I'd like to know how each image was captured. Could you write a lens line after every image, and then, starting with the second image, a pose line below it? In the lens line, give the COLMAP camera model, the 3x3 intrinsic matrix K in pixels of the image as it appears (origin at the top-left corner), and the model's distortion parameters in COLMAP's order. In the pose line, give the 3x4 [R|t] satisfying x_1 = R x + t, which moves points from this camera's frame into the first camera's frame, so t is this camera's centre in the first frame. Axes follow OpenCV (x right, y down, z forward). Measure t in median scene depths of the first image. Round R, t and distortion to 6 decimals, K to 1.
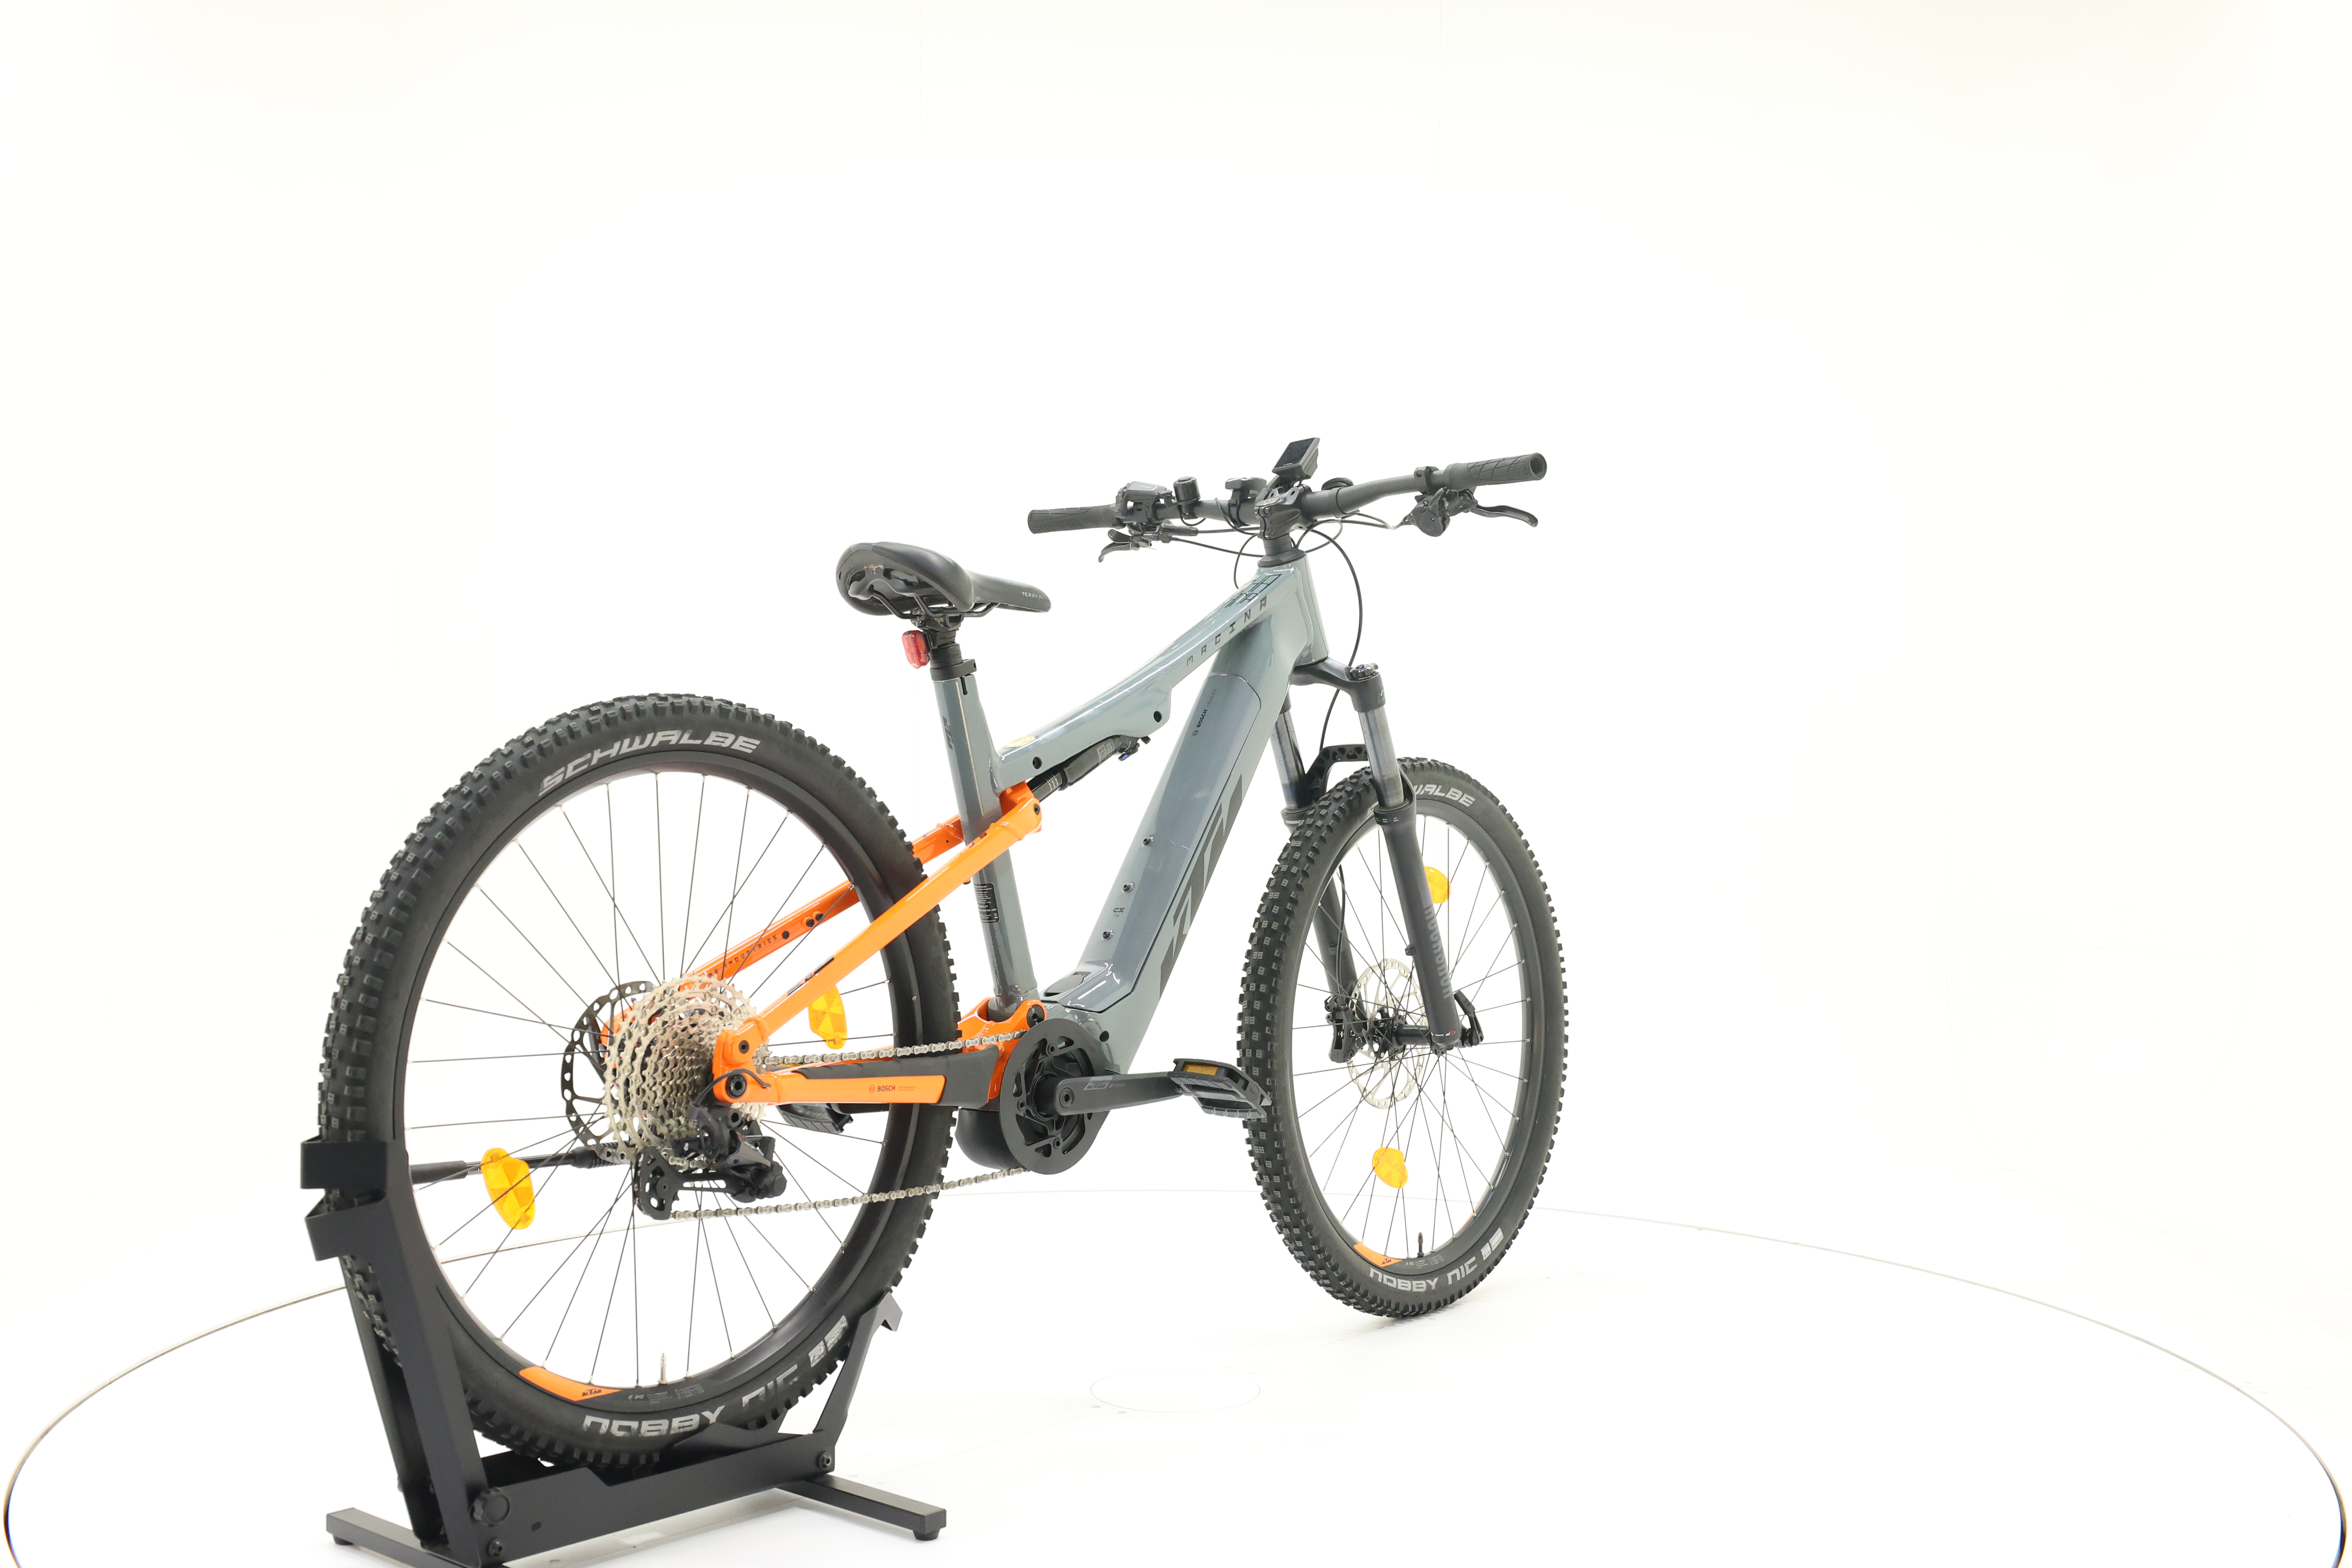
lens RADIAL K [[2529.1, 0, 1175.1], [0, 2529.1, 729.6], [0, 0, 1]] dist [-0.013370, 0.027679]
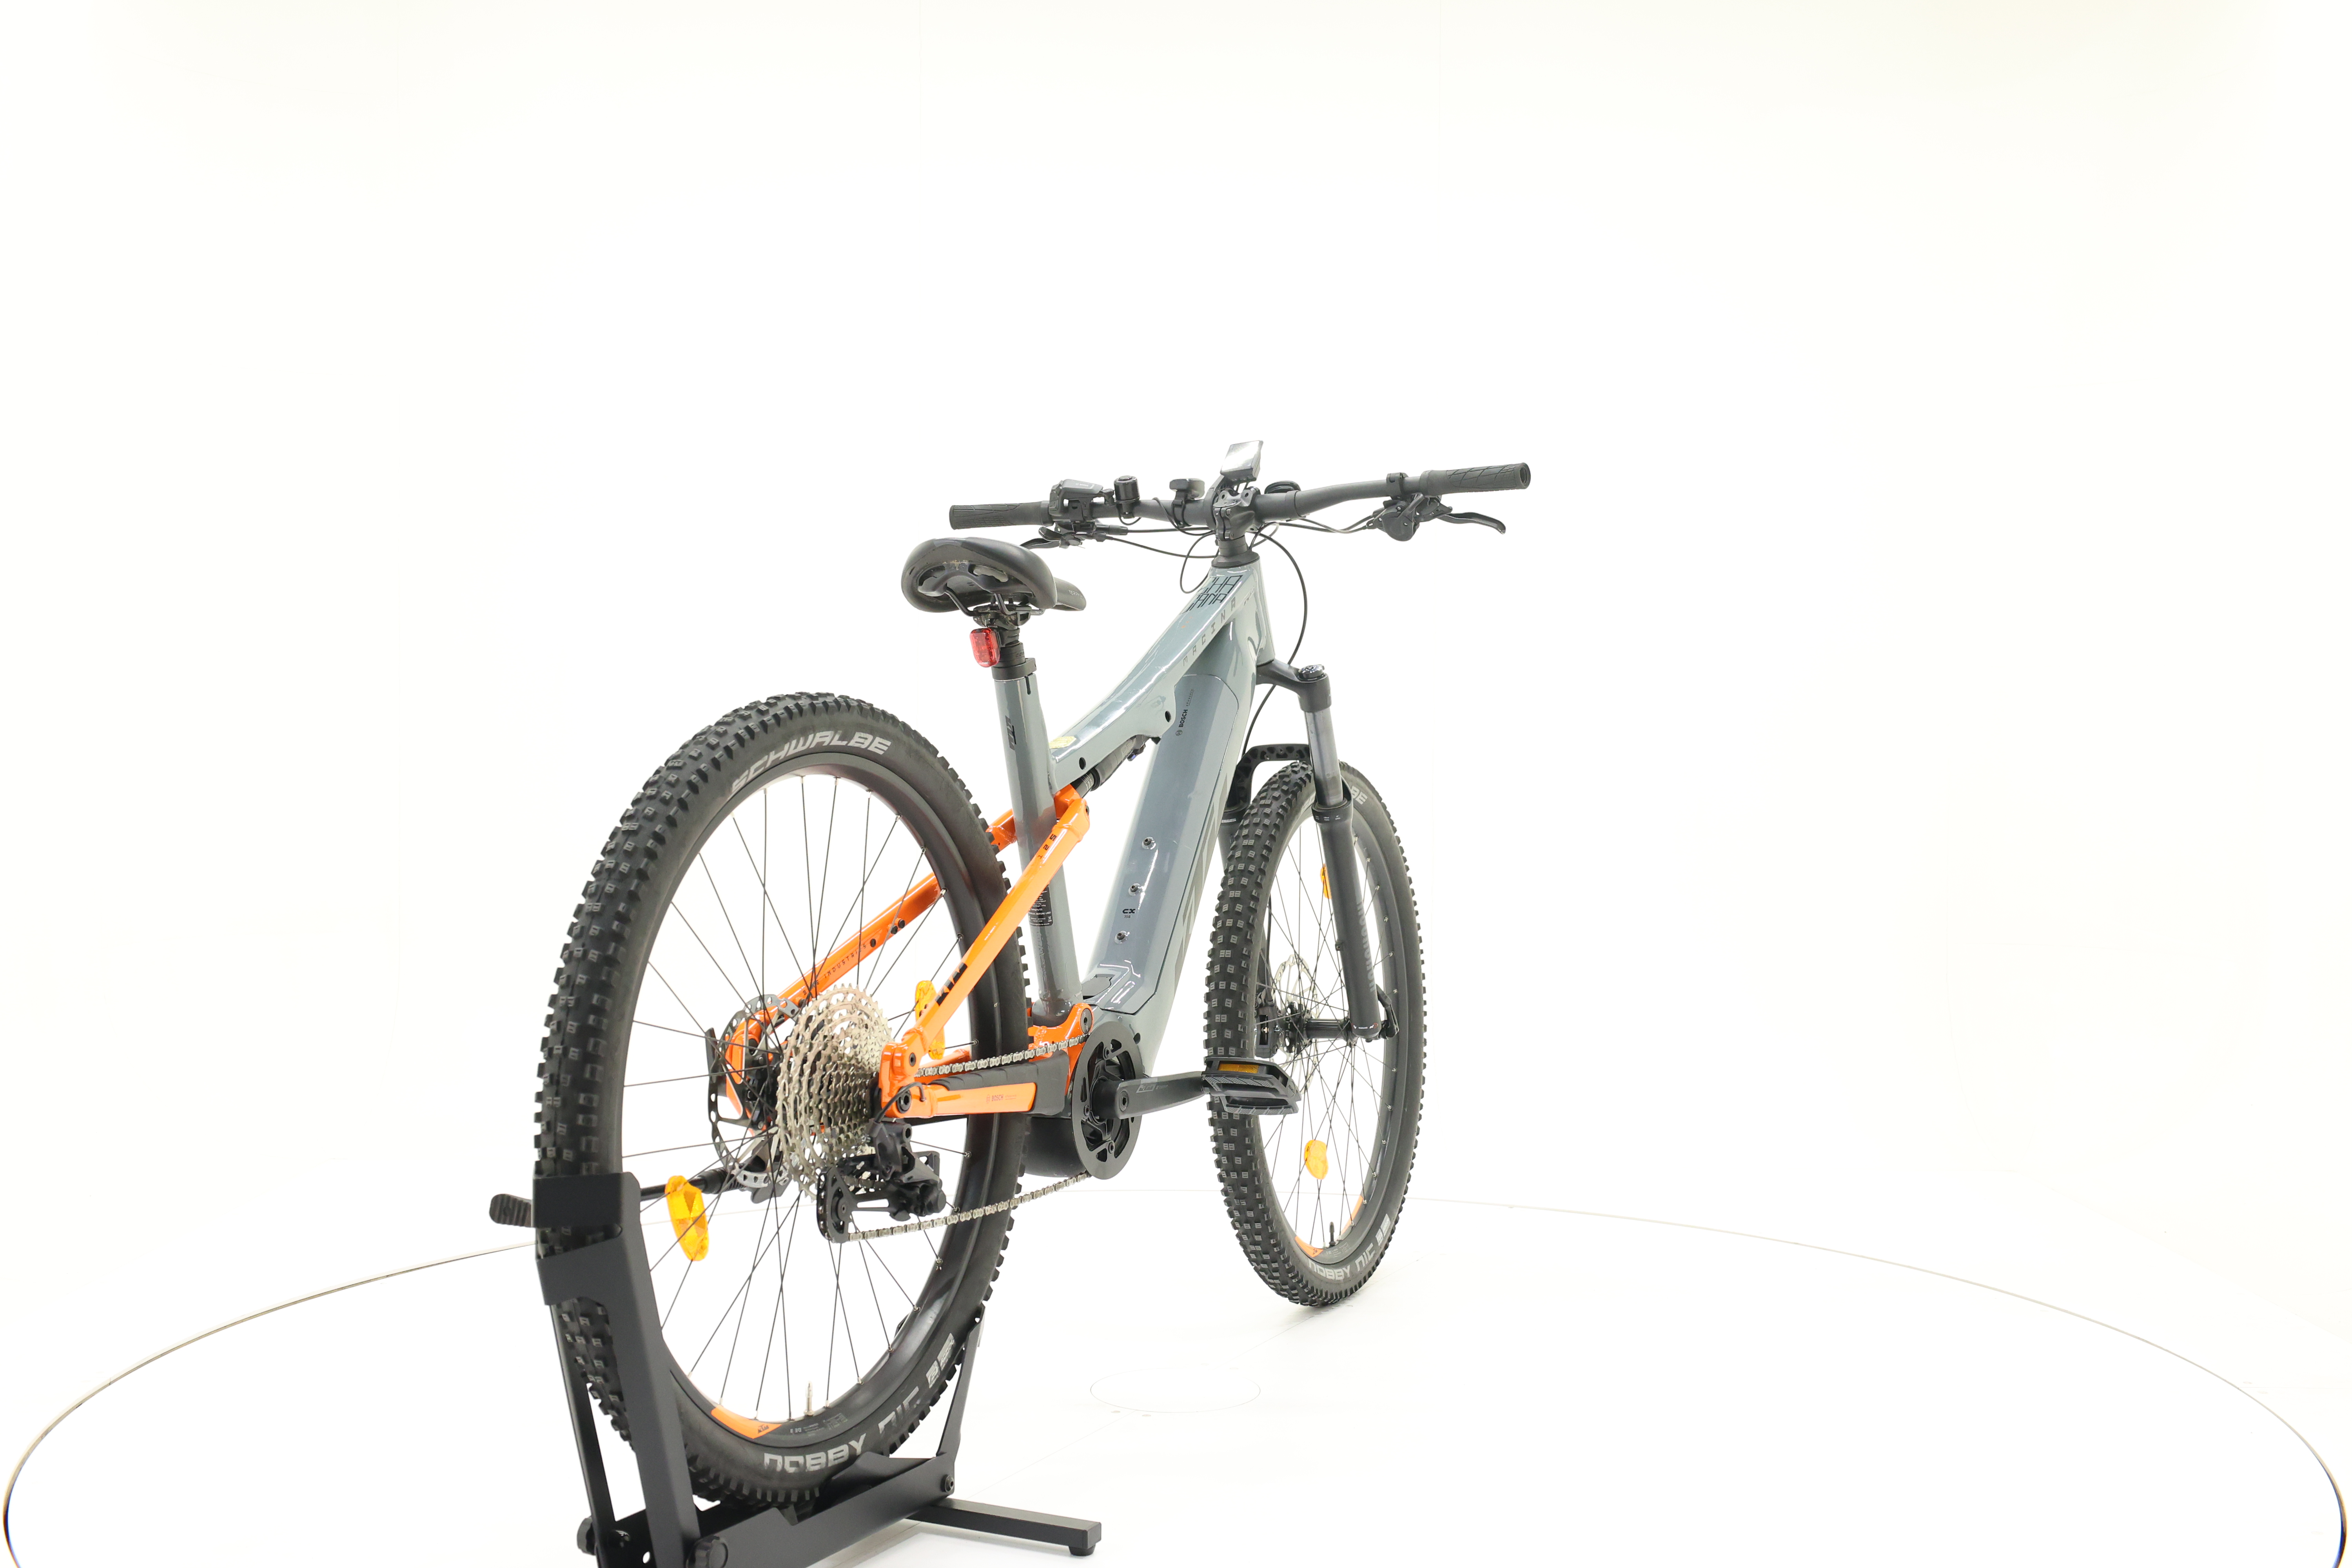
lens RADIAL K [[2529.1, 0, 1175.1], [0, 2529.1, 729.6], [0, 0, 1]] dist [-0.013370, 0.027679]
pose [[0.966328, 0.000167, 0.257312, -0.281226], [-0.000456, 0.999999, 0.001061, -0.001160], [-0.257312, -0.001142, 0.966328, 0.037335]]
